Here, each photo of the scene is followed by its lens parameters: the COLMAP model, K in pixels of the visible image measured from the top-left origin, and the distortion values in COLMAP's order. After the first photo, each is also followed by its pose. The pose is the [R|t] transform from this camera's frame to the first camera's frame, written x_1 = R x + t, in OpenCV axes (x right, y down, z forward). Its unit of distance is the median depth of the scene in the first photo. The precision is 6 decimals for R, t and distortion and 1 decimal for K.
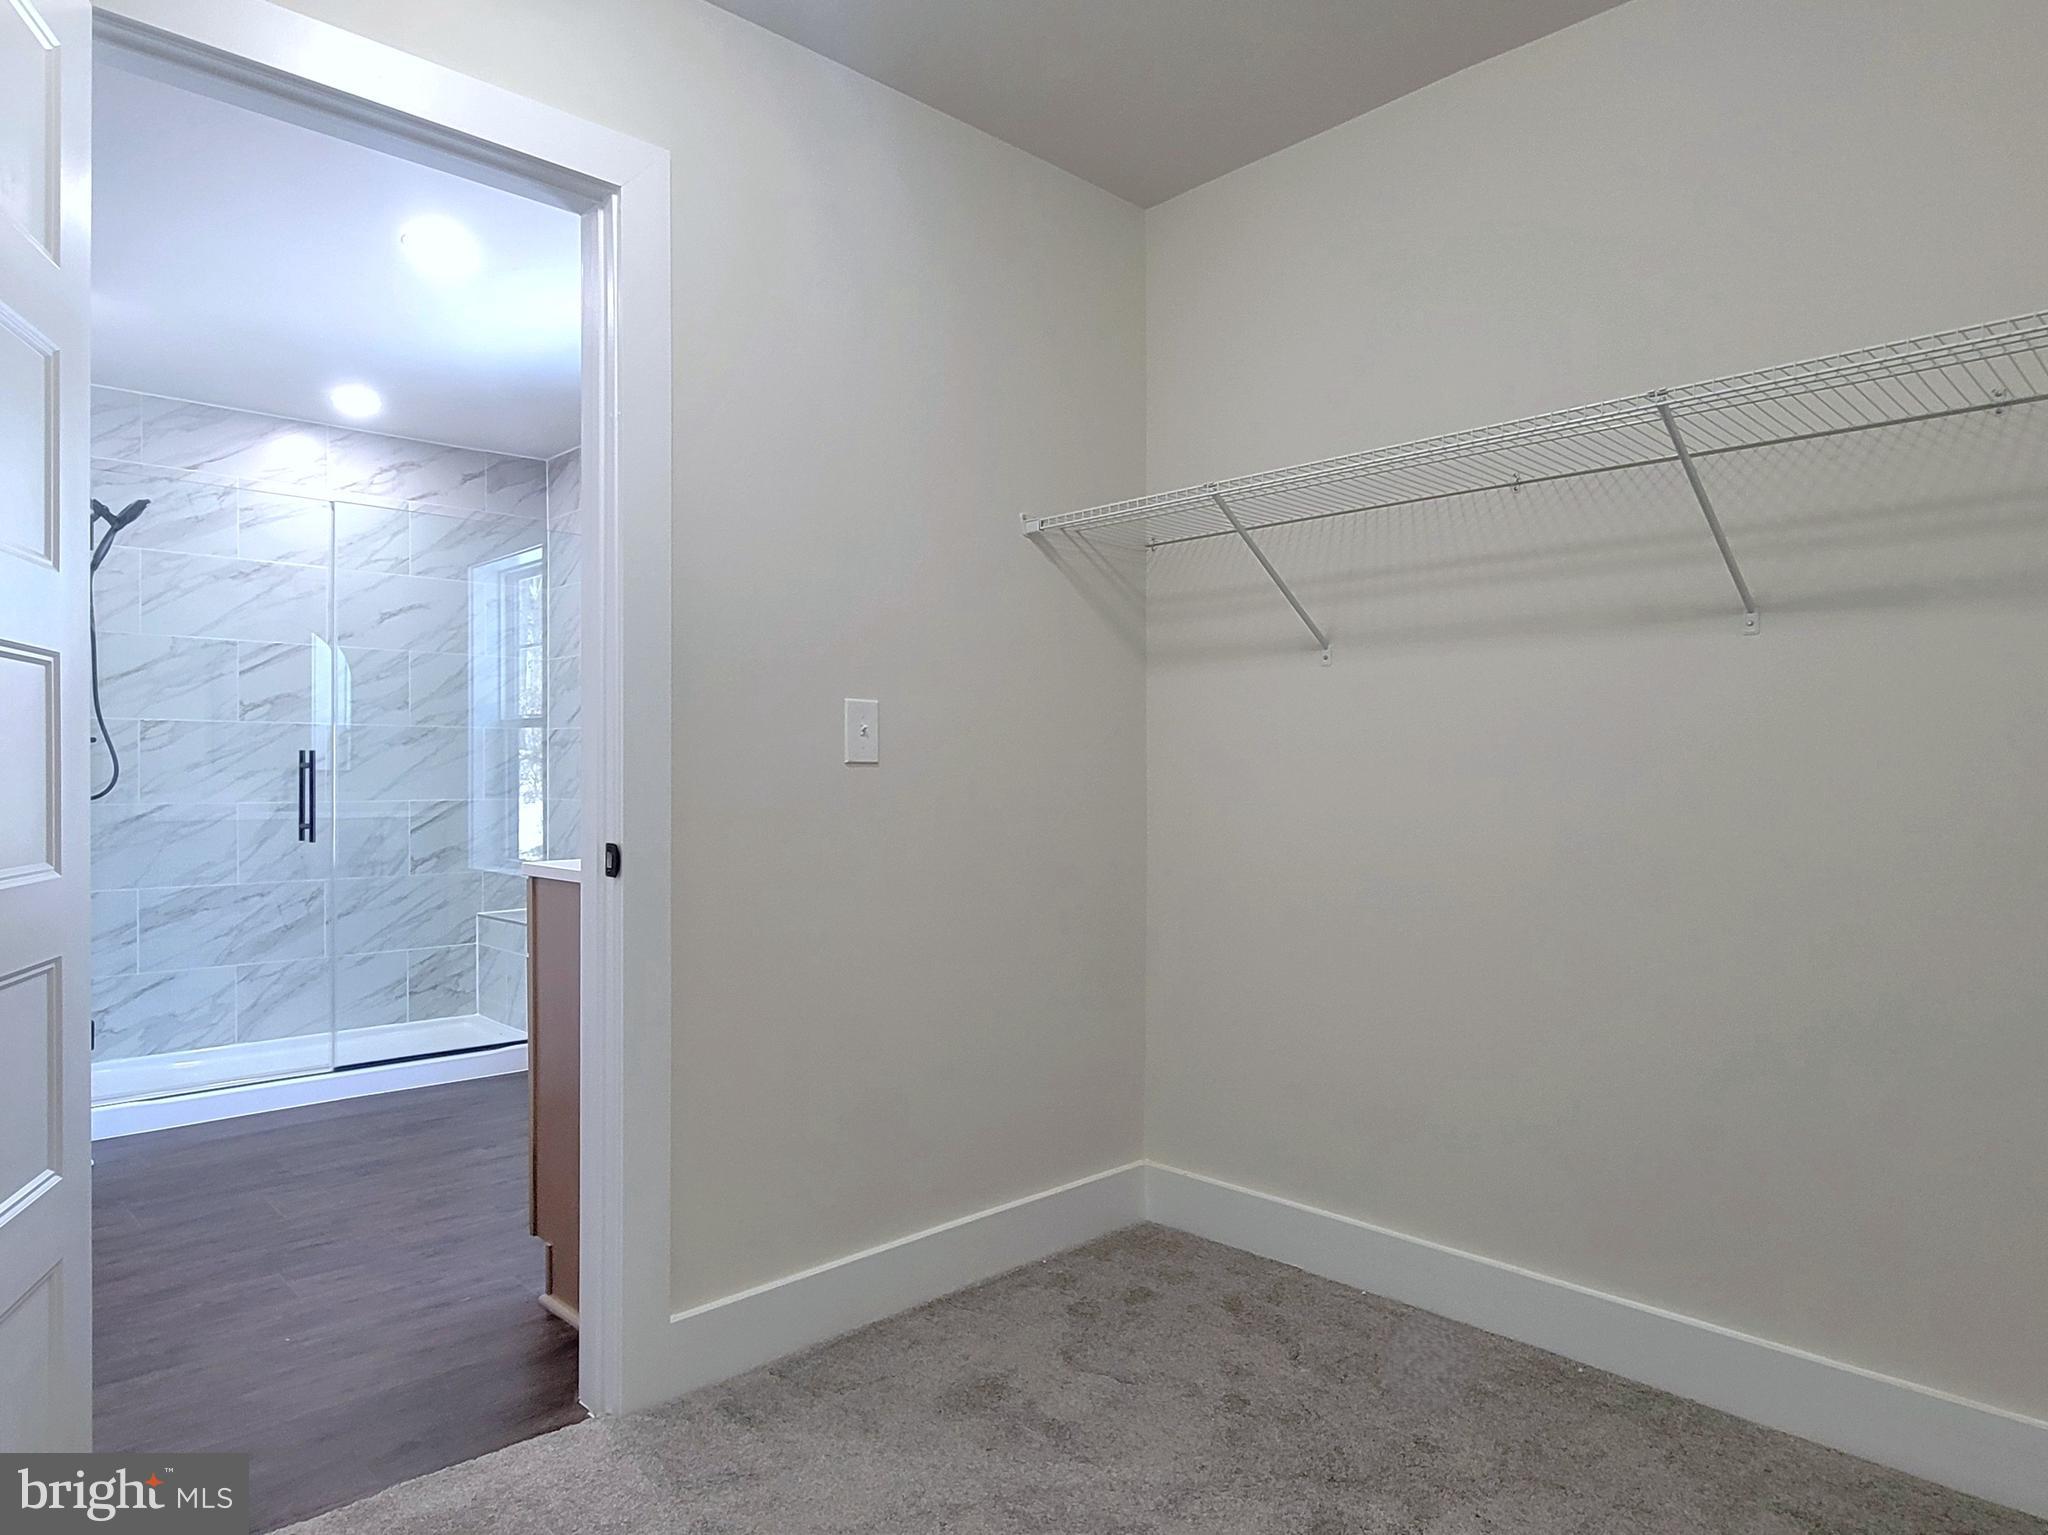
lens RADIAL K [[1248.6, 0, 1024.7], [0, 1248.6, 784.6], [0, 0, 1]] dist [0.000039, -0.010591]
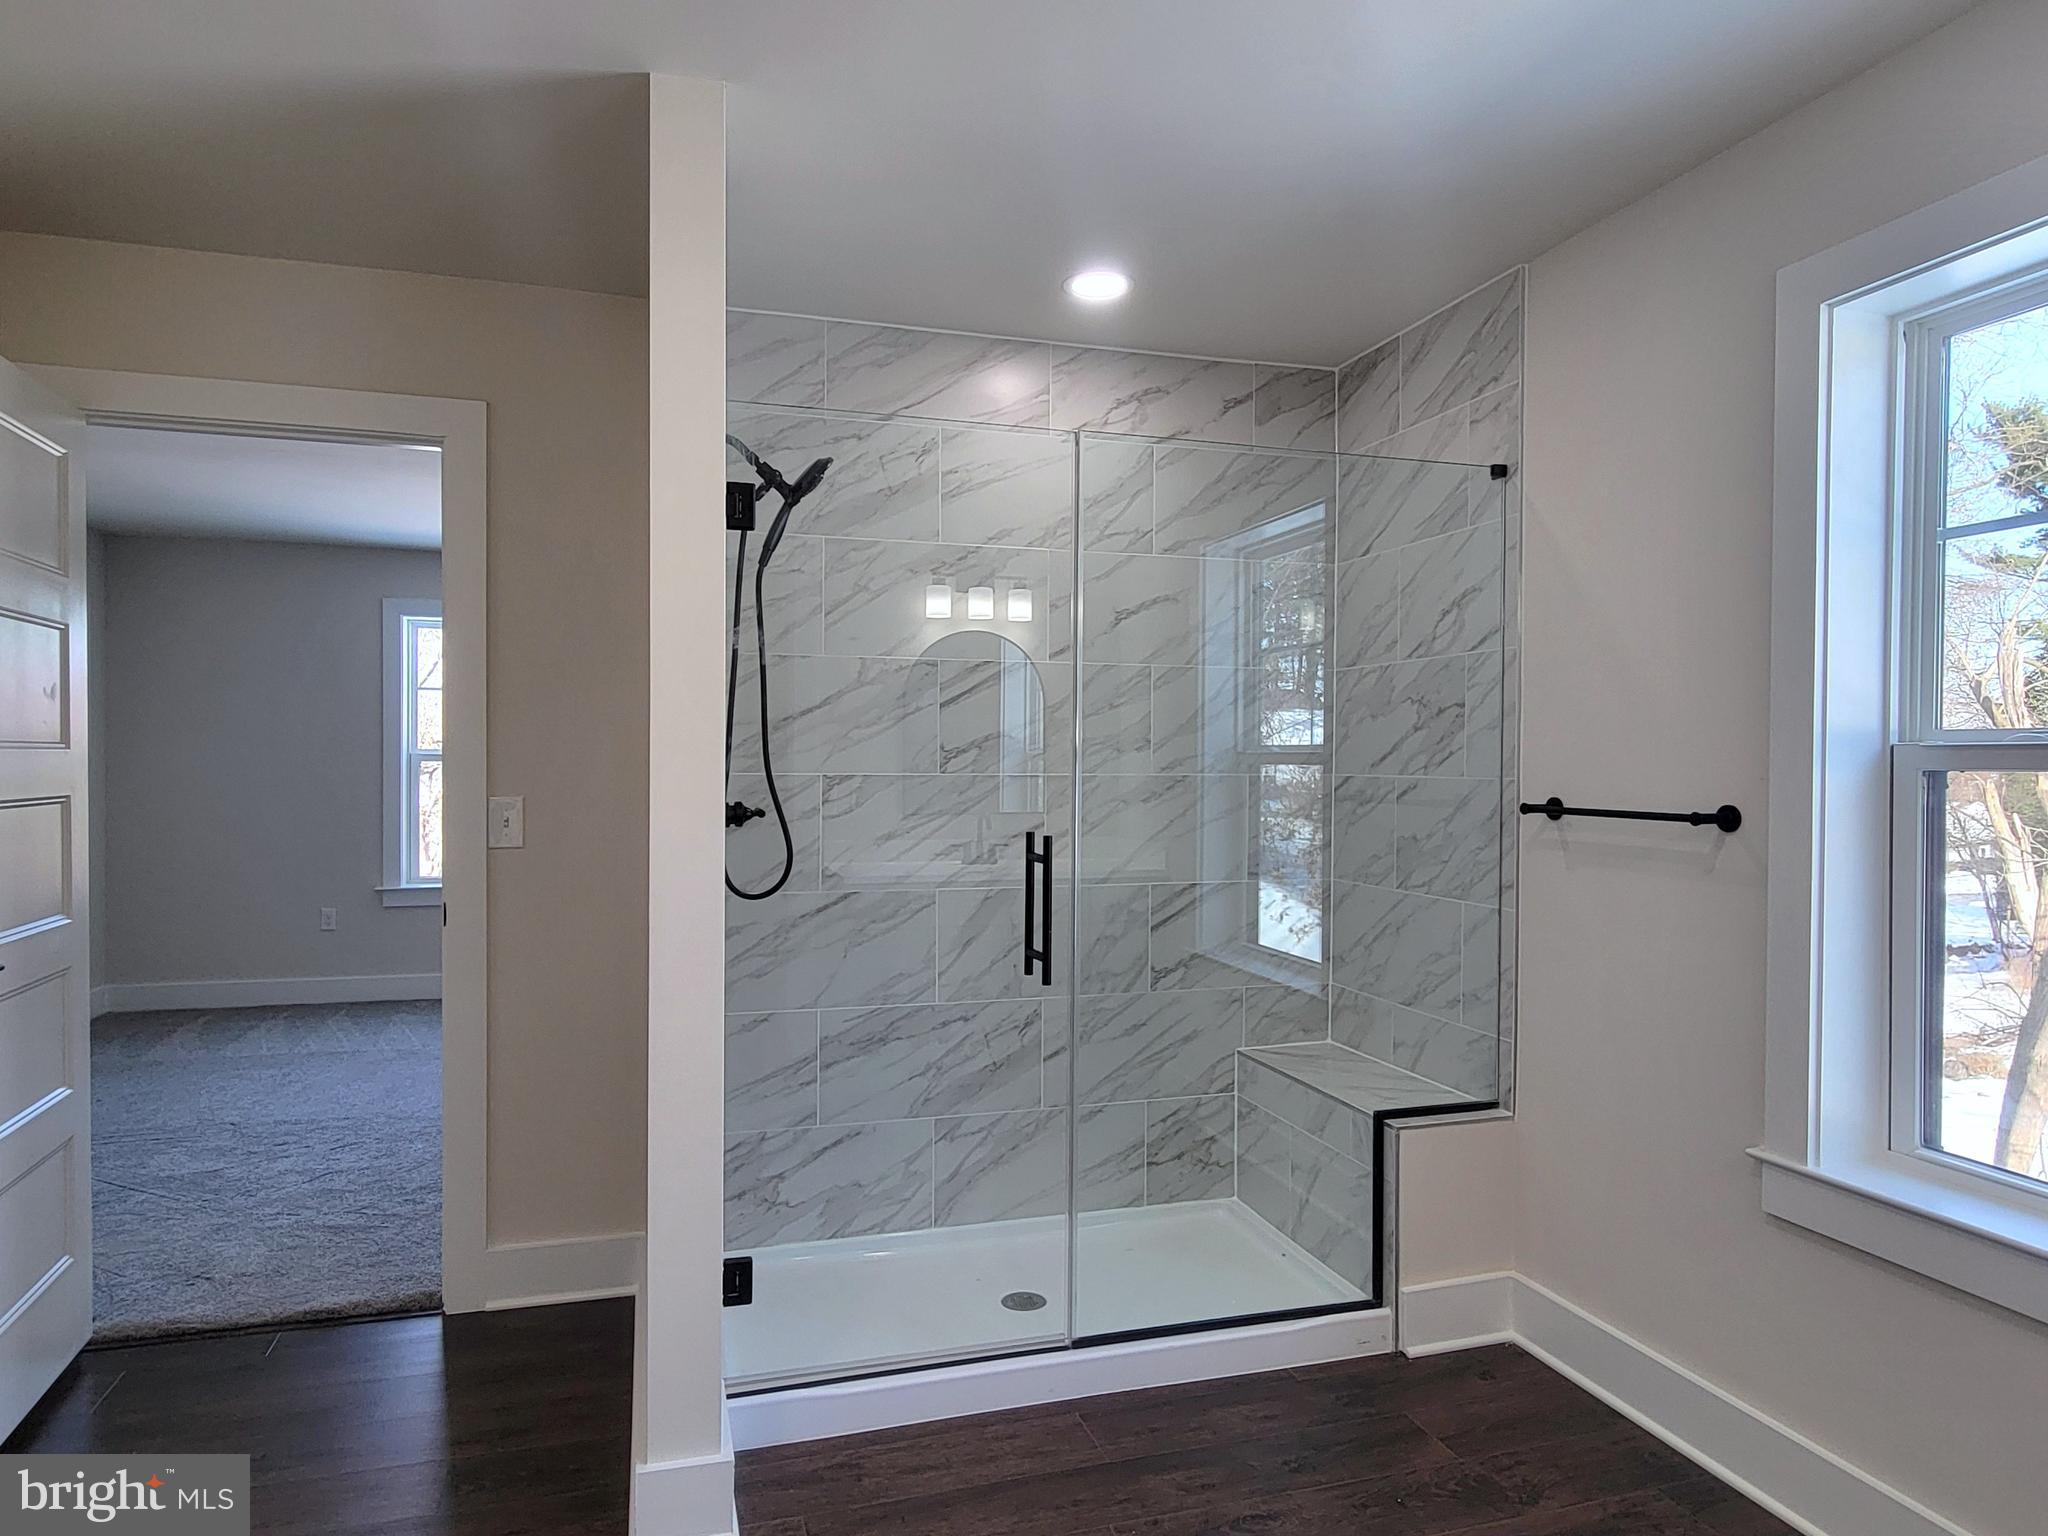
lens RADIAL K [[1248.6, 0, 1024.7], [0, 1248.6, 785.1], [0, 0, 1]] dist [0.000039, -0.010591]
pose [[0.886482, 0.005101, -0.462736, -0.260582], [-0.006318, 0.999979, -0.001081, -0.043989], [0.462721, 0.003882, 0.886496, 0.395734]]
